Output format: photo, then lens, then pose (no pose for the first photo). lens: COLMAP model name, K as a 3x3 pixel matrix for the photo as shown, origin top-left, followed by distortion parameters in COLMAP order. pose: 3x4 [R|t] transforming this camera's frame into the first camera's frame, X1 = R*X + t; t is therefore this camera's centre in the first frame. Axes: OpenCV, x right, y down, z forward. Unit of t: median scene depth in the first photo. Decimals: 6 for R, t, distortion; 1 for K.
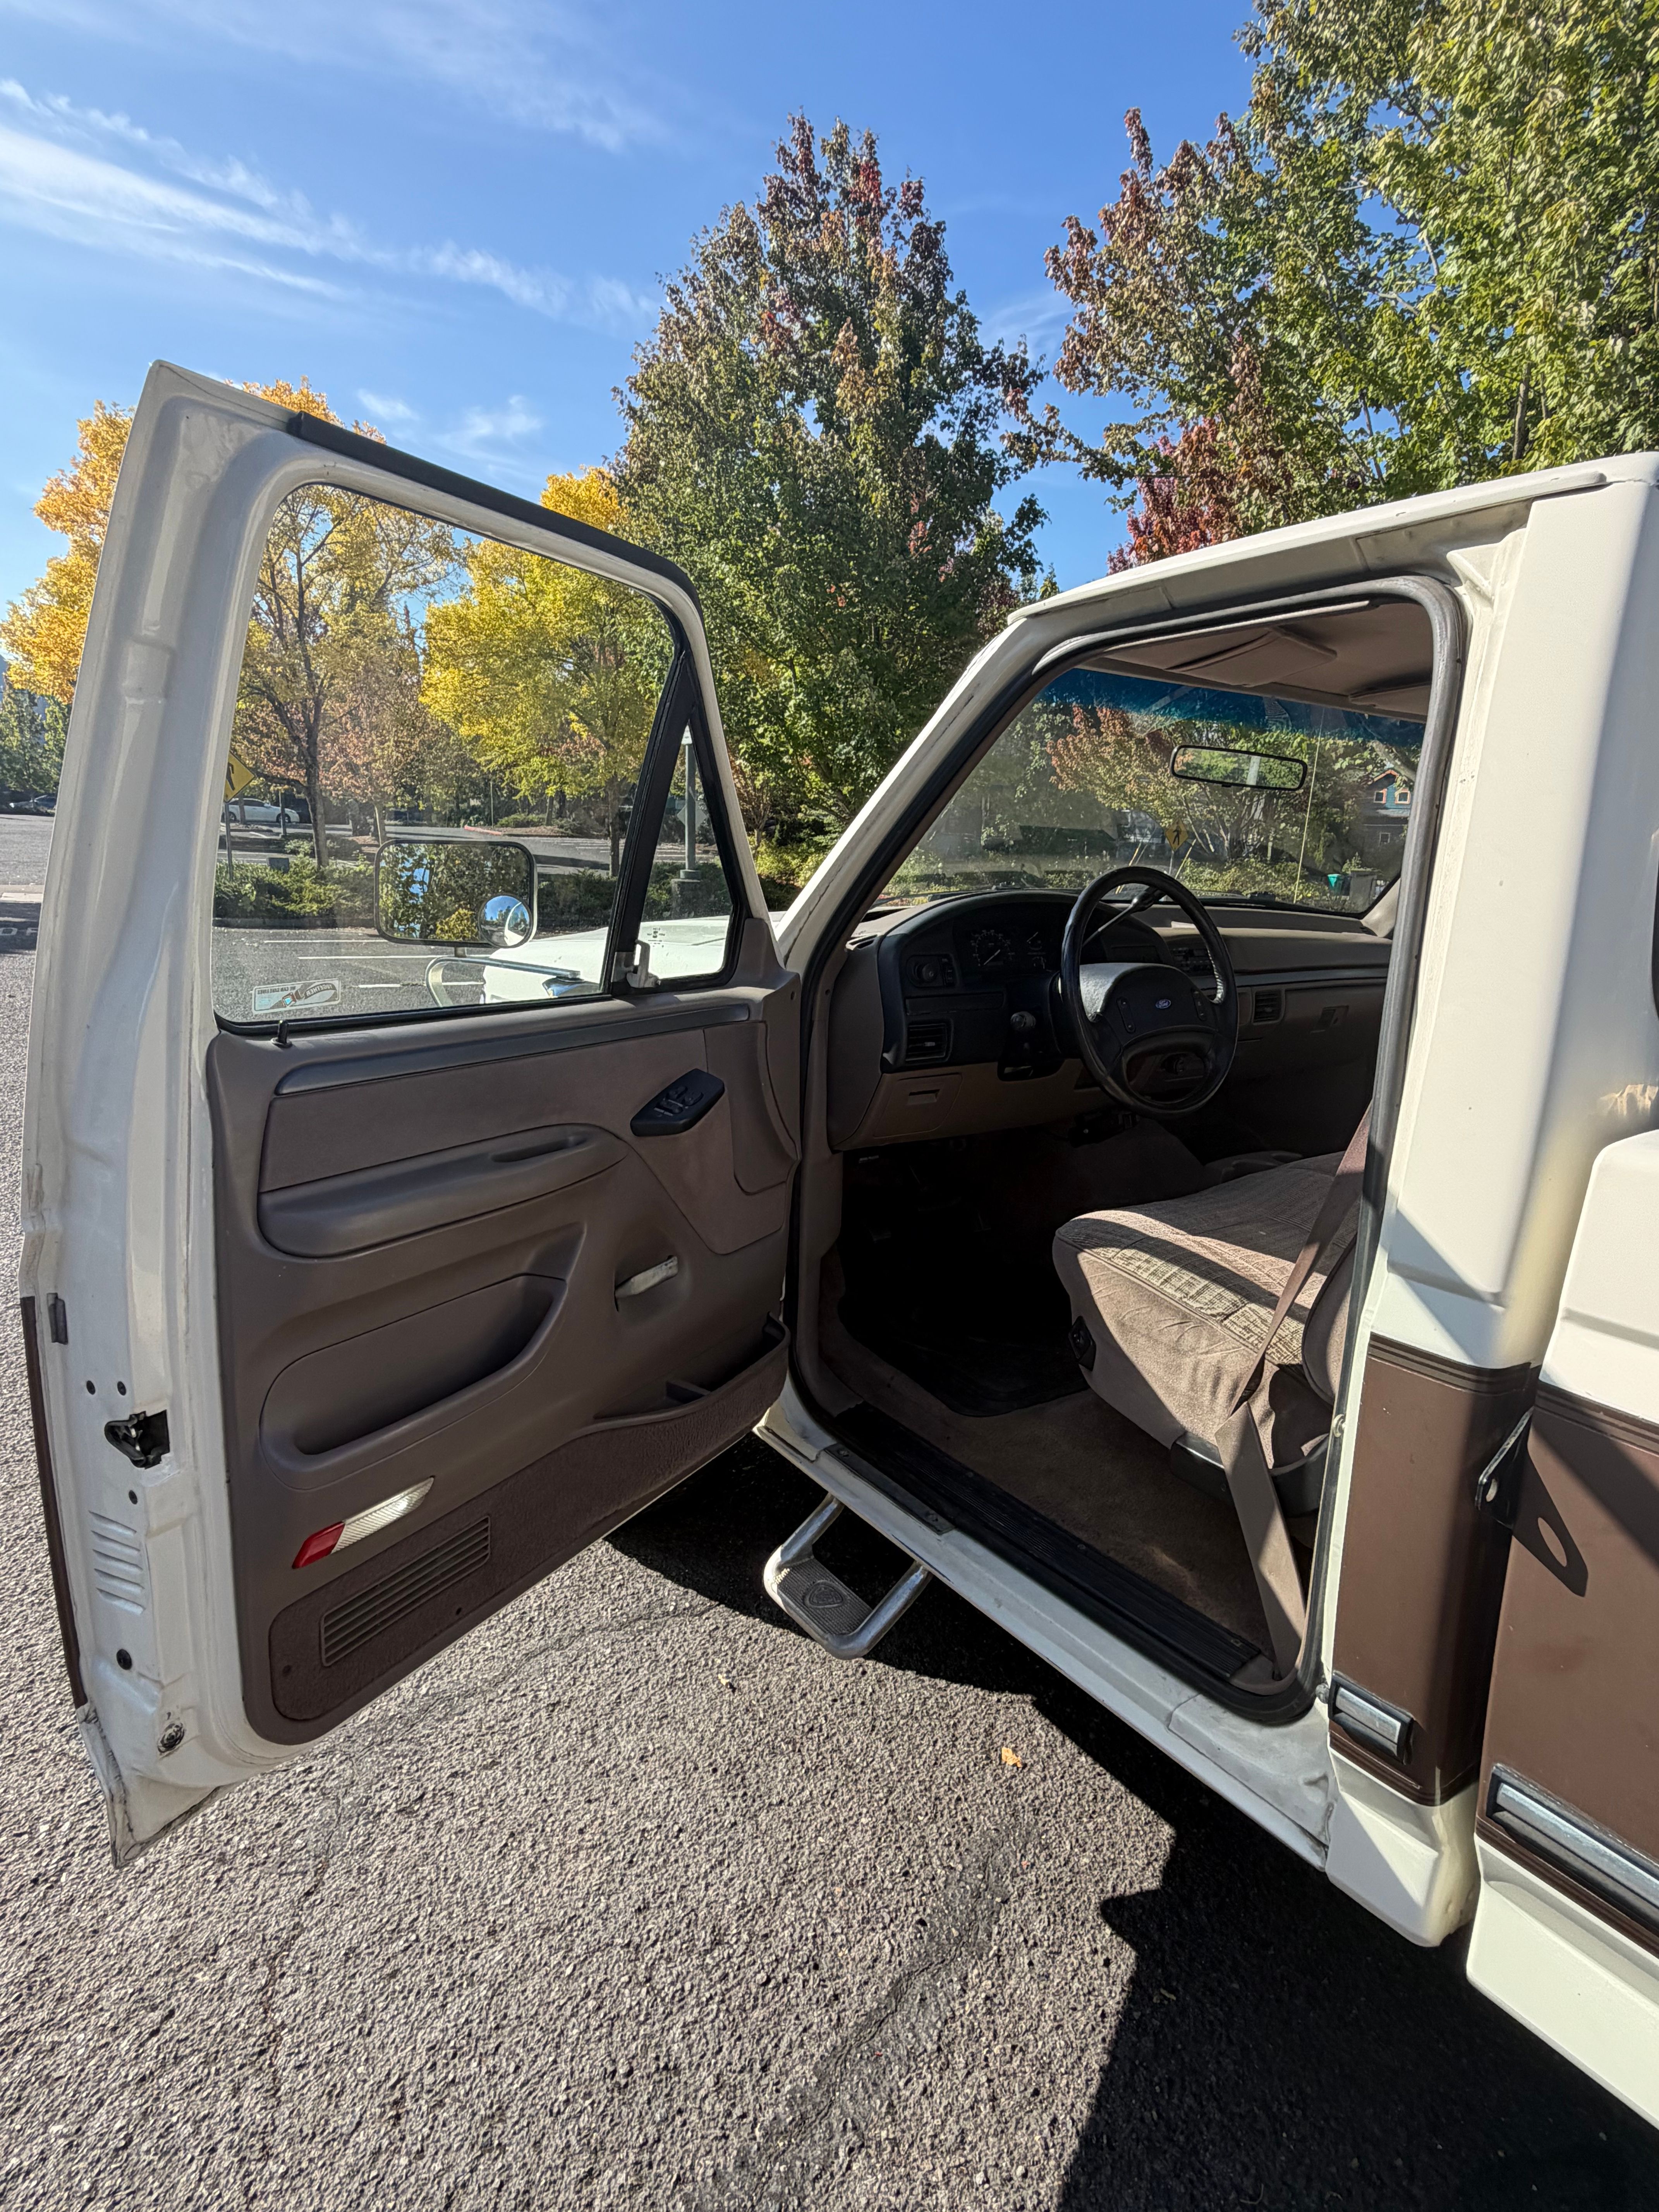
lens RADIAL K [[1160.9, 0, 821.2], [0, 1160.9, 1096.5], [0, 0, 1]] dist [-0.003716, 0.008362]
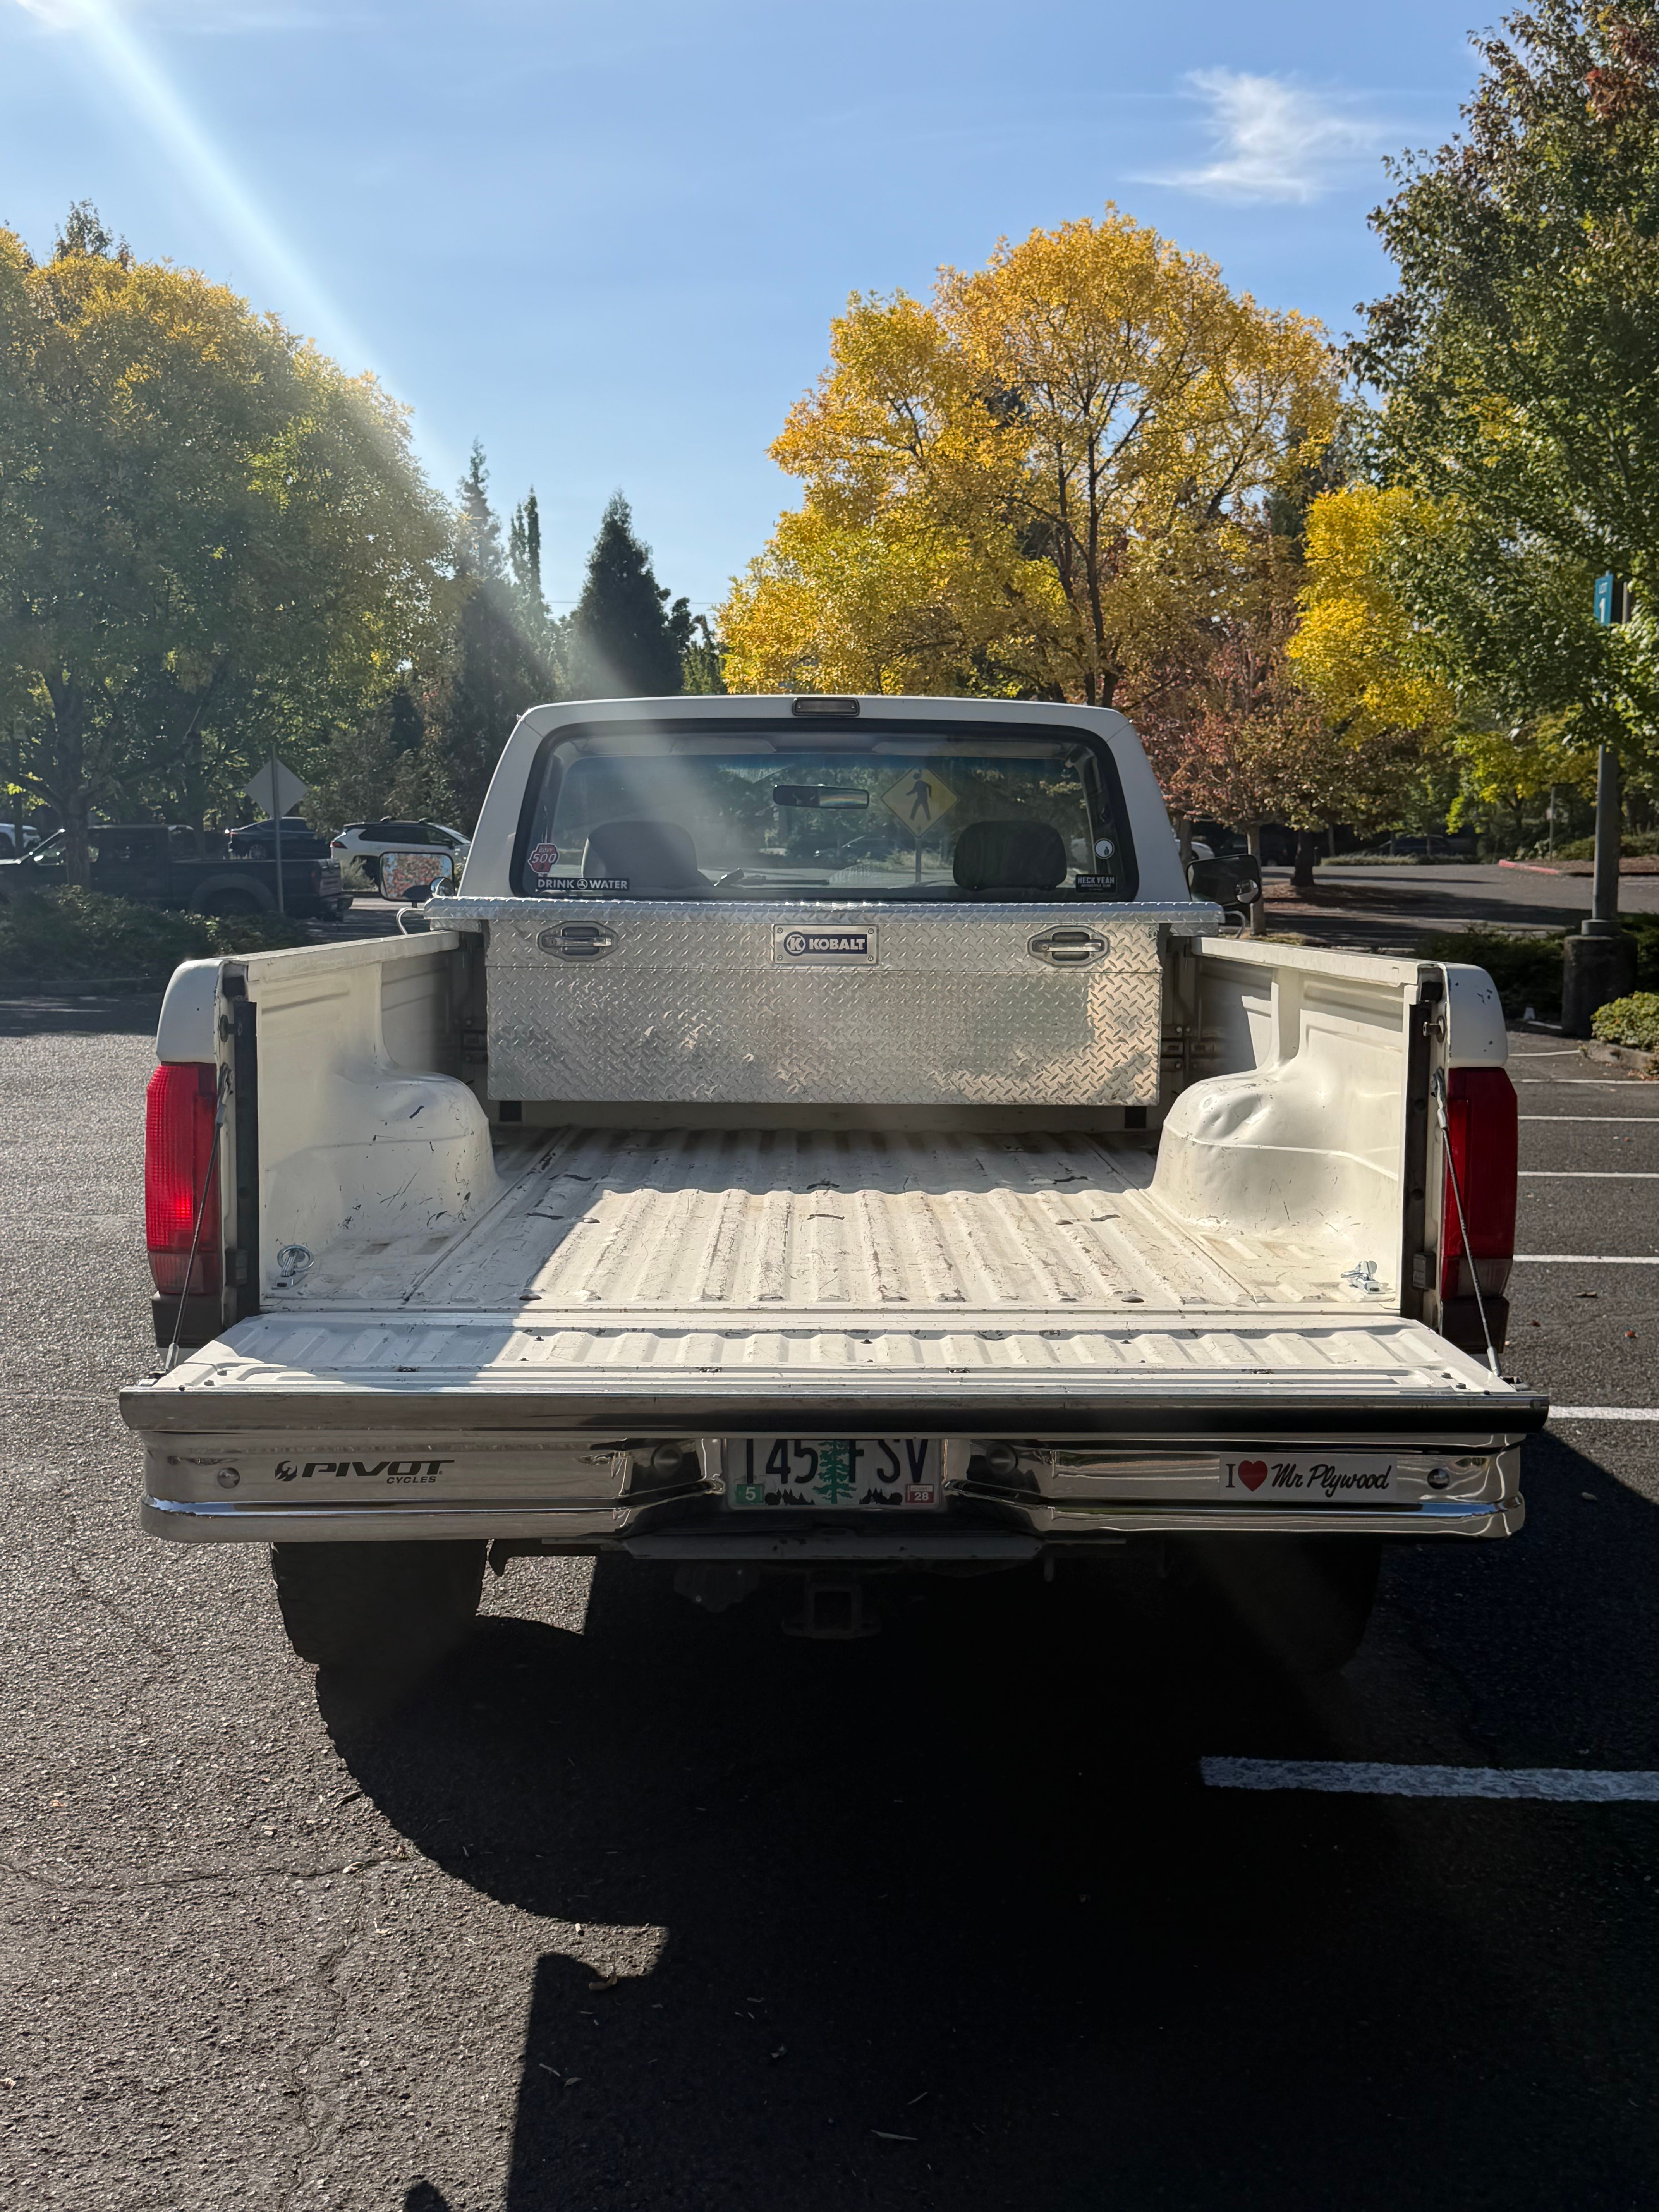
lens RADIAL K [[2408.1, 0, 828.5], [0, 2408.1, 1136.9], [0, 0, 1]] dist [0.073814, 0.000000]
pose [[0.820678, 0.034245, -0.570364, 0.370438], [-0.100153, 0.991370, -0.084584, 0.072239], [0.562545, 0.126540, 0.817025, -0.260909]]
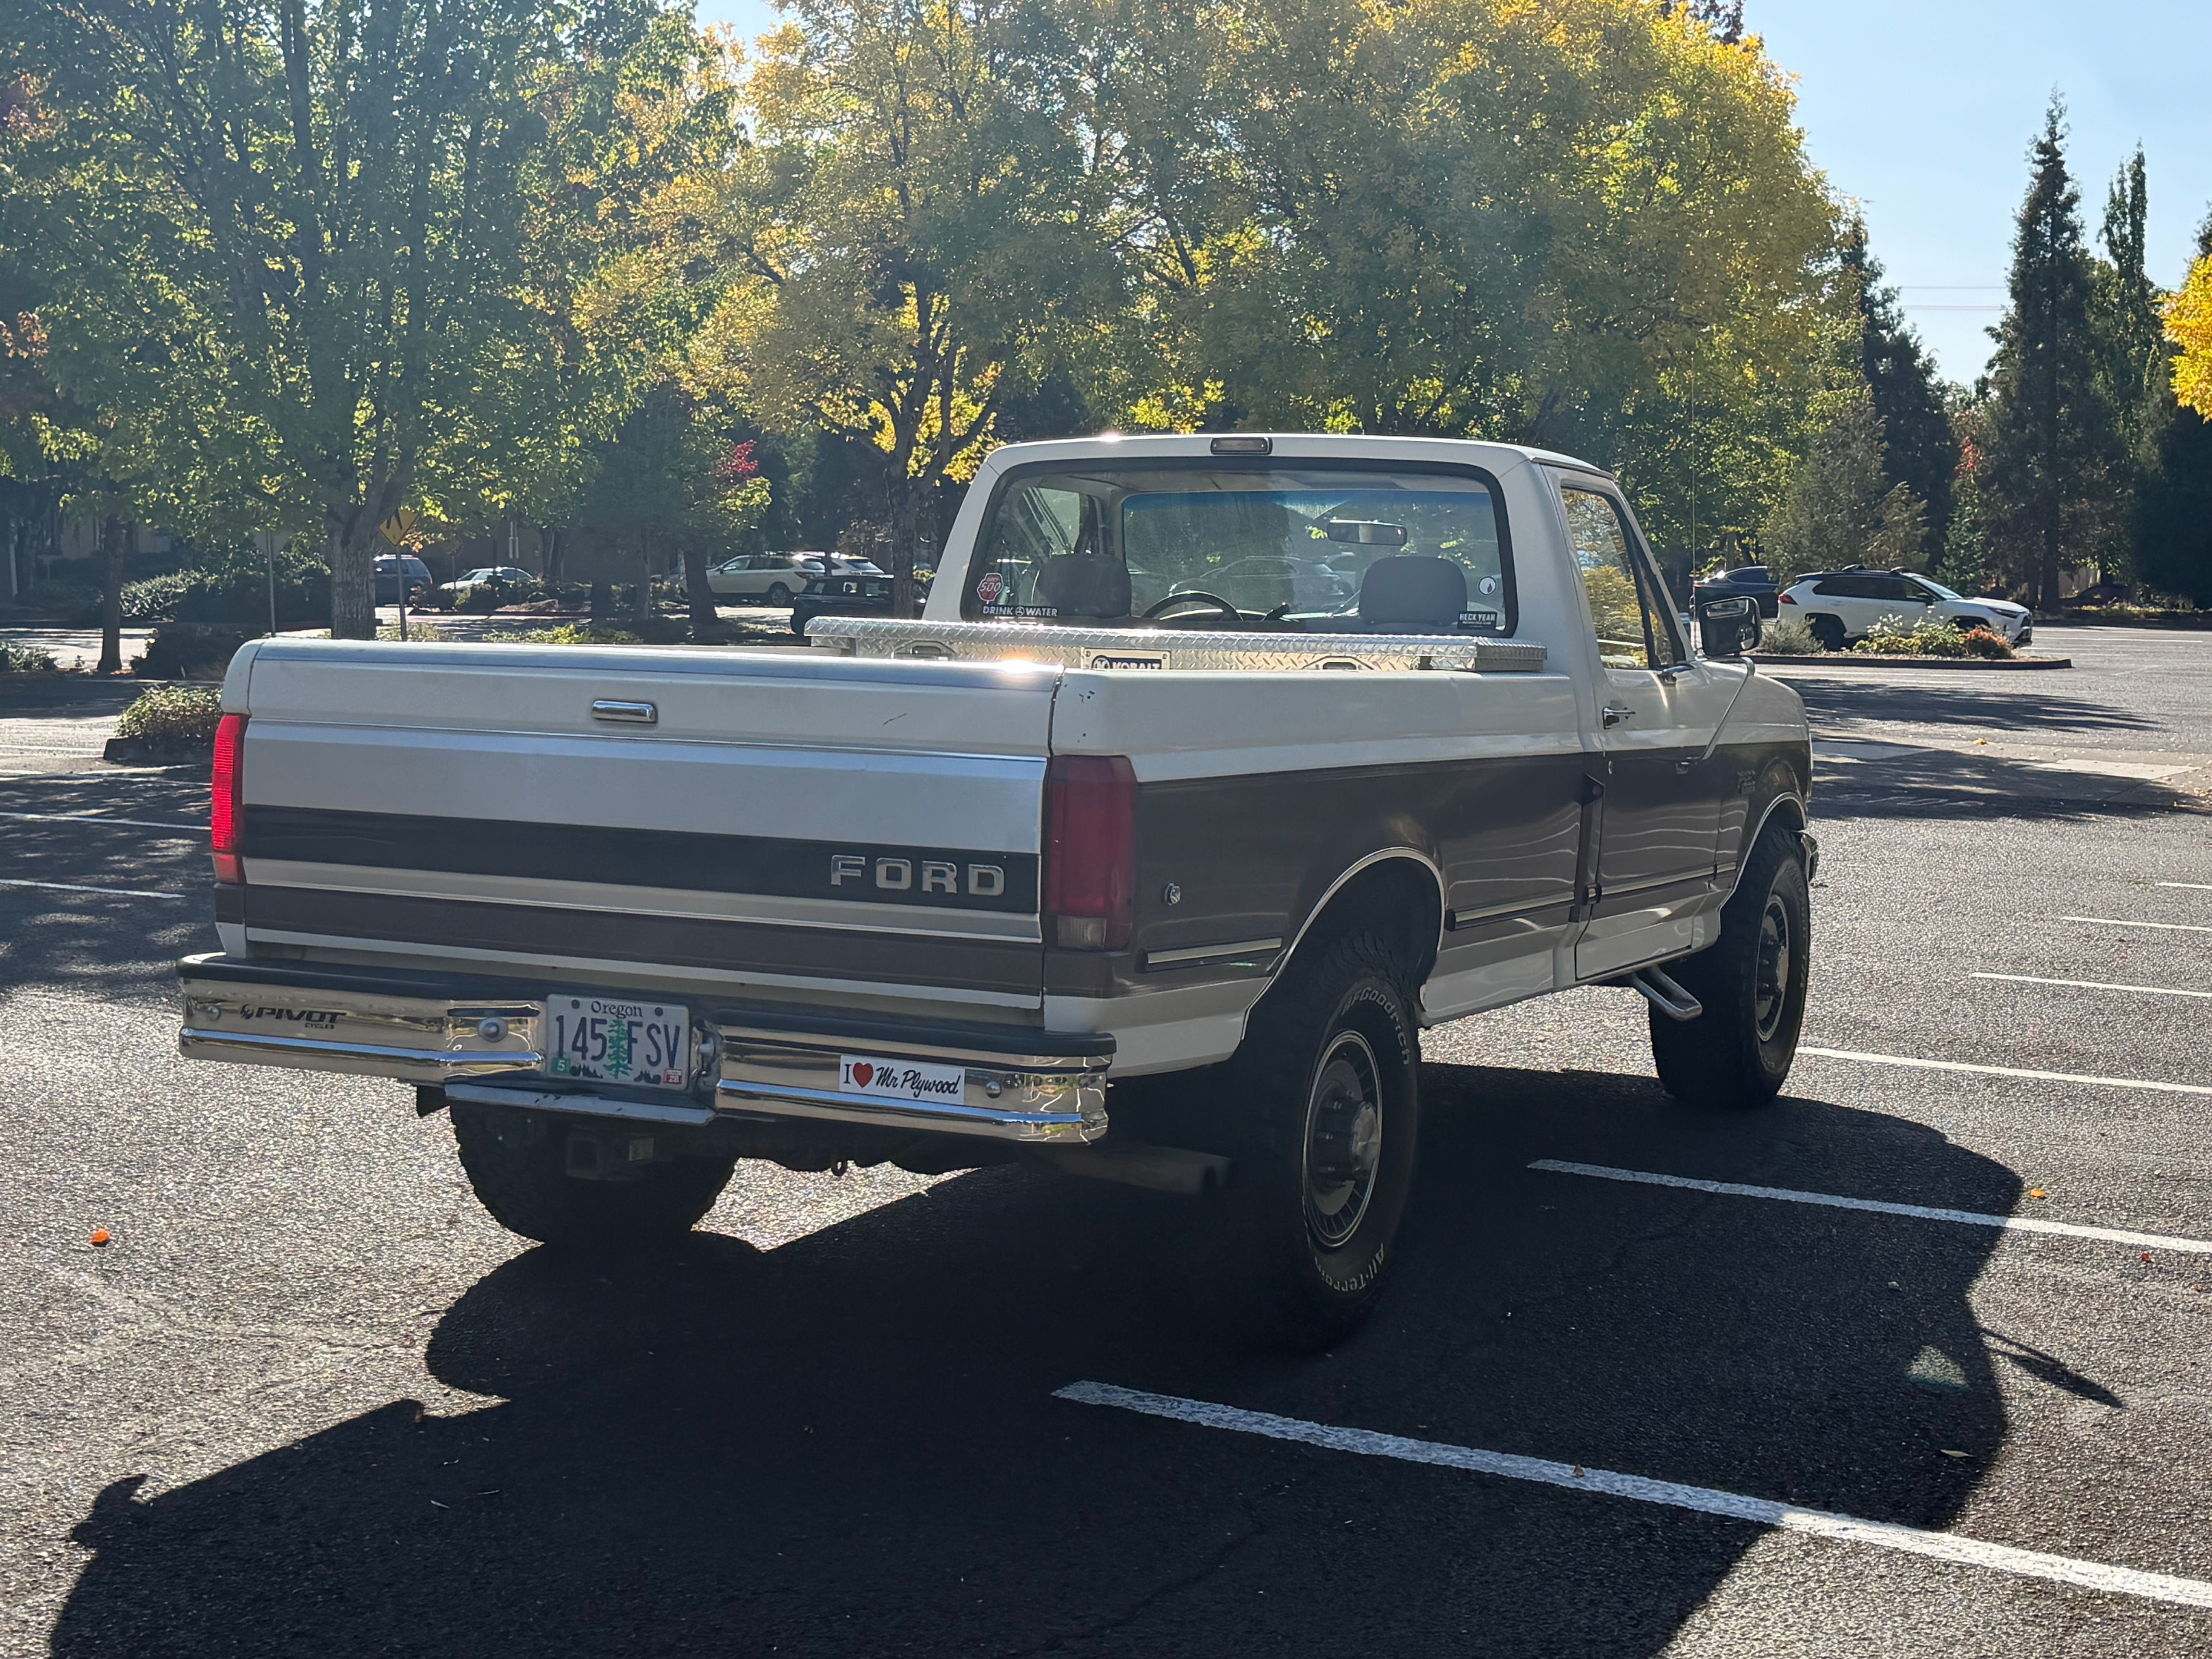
lens RADIAL K [[3075.0, 0, 1121.6], [0, 3075.0, 821.8], [0, 0, 1]] dist [0.107753, 0.000000]
pose [[0.482235, 0.038653, -0.875189, 0.631592], [-0.195952, 0.978473, -0.064757, 0.068659], [0.853845, 0.202723, 0.479428, -0.191881]]
